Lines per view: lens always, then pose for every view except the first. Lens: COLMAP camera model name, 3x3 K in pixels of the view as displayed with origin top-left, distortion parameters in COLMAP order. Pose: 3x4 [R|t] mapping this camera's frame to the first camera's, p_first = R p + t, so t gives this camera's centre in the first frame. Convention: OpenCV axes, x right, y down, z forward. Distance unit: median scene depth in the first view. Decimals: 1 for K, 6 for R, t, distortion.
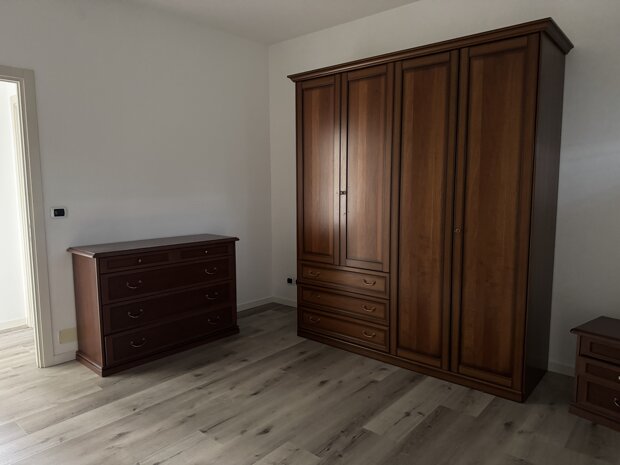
lens RADIAL K [[438.6, 0, 308.1], [0, 438.6, 232.6], [0, 0, 1]] dist [0.083815, -0.113026]
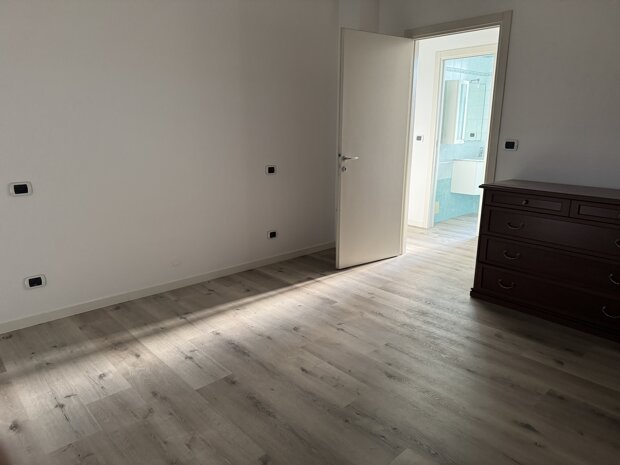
lens RADIAL K [[436.6, 0, 310.1], [0, 436.6, 231.9], [0, 0, 1]] dist [0.084965, -0.115289]
pose [[-0.118647, 0.242675, -0.962825, 0.660151], [-0.112739, 0.960111, 0.255884, -0.072066], [0.986516, 0.138908, -0.086555, 0.729690]]
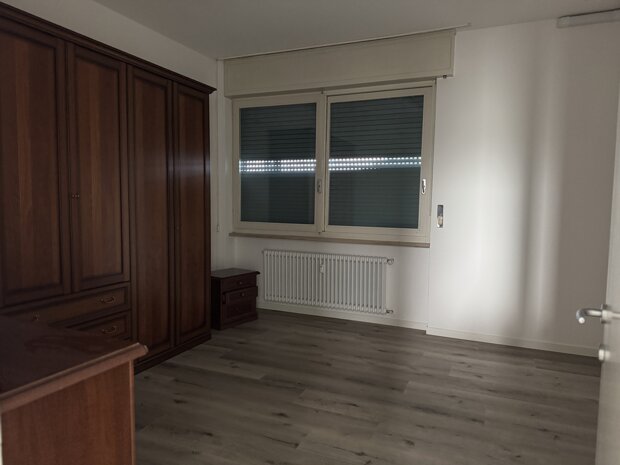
lens RADIAL K [[436.6, 0, 310.1], [0, 436.6, 231.9], [0, 0, 1]] dist [0.084965, -0.115289]
pose [[-0.289396, -0.071132, 0.954563, -0.940489], [0.093578, 0.990356, 0.102169, -0.084092], [-0.952624, 0.118893, -0.279949, 0.997079]]
